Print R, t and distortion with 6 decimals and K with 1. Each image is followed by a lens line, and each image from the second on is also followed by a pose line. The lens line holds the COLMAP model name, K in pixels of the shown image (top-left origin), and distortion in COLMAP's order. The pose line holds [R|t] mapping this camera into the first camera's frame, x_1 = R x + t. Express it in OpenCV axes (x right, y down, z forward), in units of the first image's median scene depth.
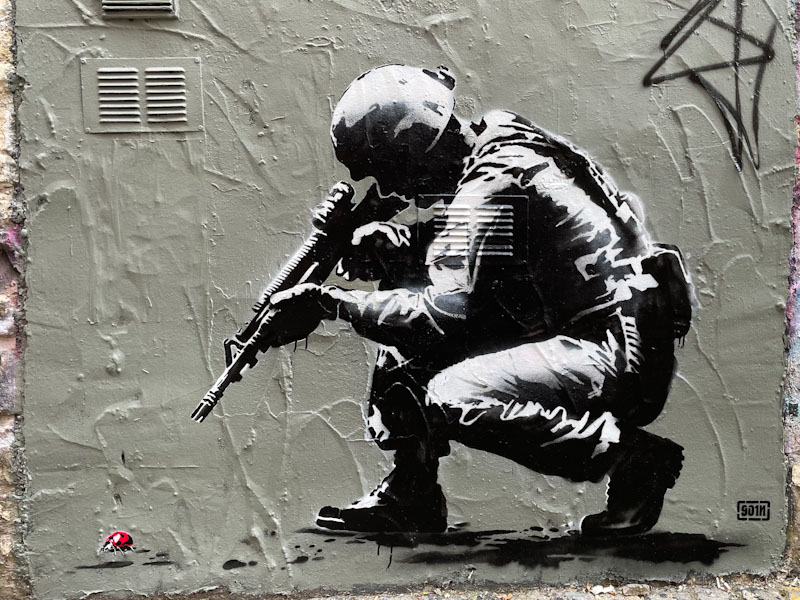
lens RADIAL K [[606.8, 0, 442.4], [0, 606.8, 292.5], [0, 0, 1]] dist [0.068156, -0.071651]
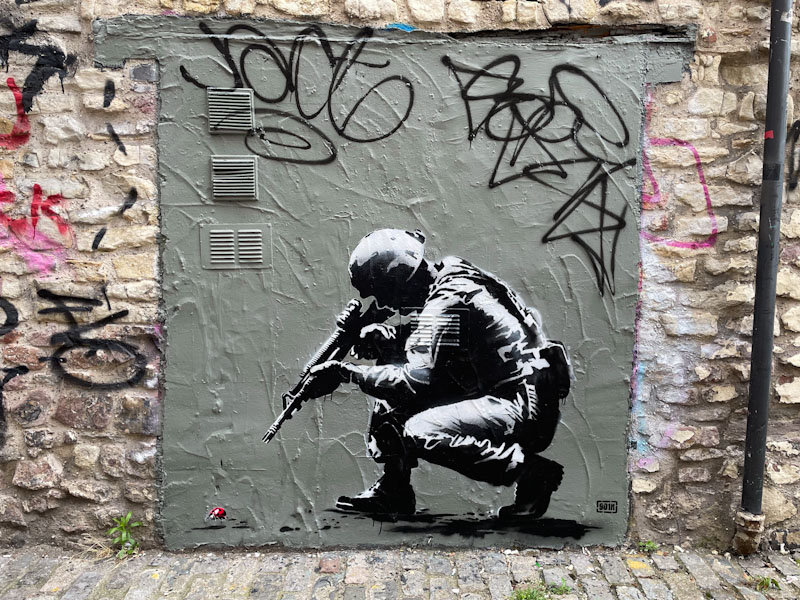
lens RADIAL K [[606.8, 0, 399.5], [0, 606.8, 299.8], [0, 0, 1]] dist [0.068156, -0.071651]
pose [[0.999219, 0.012855, -0.037359, 0.016716], [-0.018494, 0.987779, -0.154757, 0.073129], [0.034913, 0.155327, 0.987246, -0.631143]]
